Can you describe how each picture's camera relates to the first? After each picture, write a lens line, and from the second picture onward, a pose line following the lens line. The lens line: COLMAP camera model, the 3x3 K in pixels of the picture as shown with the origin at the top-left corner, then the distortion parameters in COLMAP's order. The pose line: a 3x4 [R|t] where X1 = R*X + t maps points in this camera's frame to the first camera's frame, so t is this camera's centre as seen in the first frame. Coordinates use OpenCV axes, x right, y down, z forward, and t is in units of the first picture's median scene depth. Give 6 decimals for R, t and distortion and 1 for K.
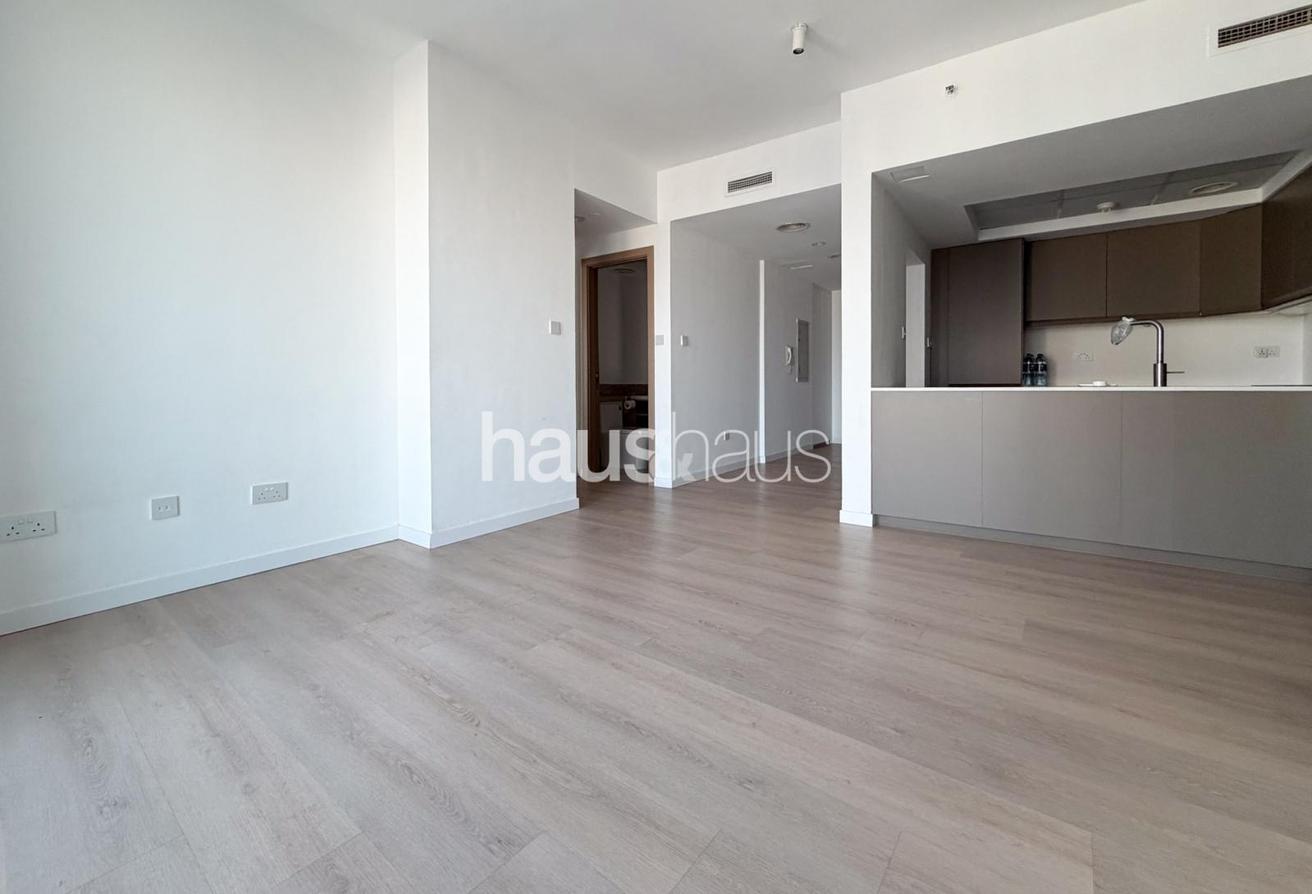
lens RADIAL K [[531.0, 0, 661.9], [0, 531.0, 404.0], [0, 0, 1]] dist [-0.001256, -0.005716]
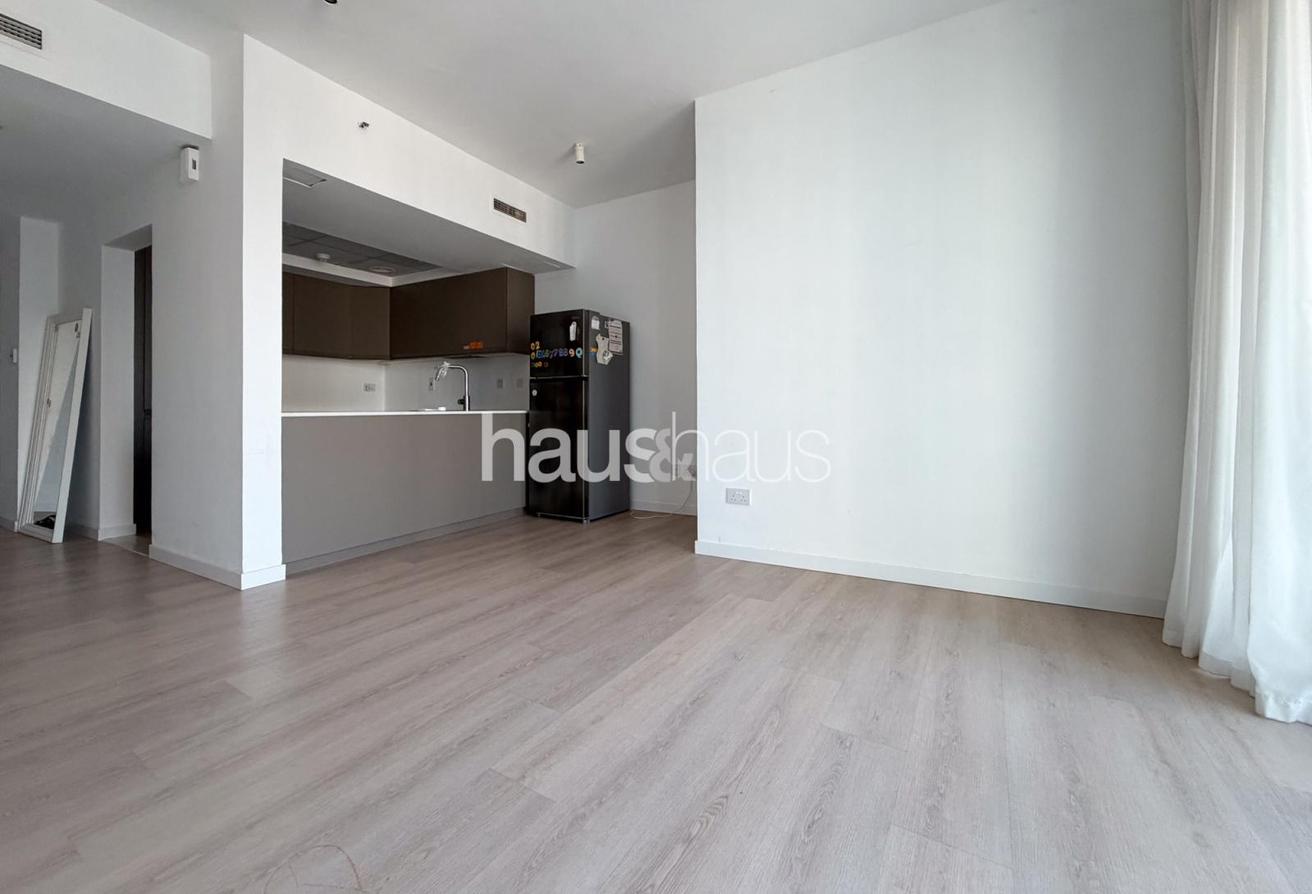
lens RADIAL K [[531.0, 0, 661.9], [0, 531.0, 404.0], [0, 0, 1]] dist [-0.001256, -0.005716]
pose [[-0.109034, 0.013136, 0.993951, -0.920258], [0.035604, 0.999323, -0.009302, -0.027945], [-0.993400, 0.034375, -0.109428, 0.893933]]
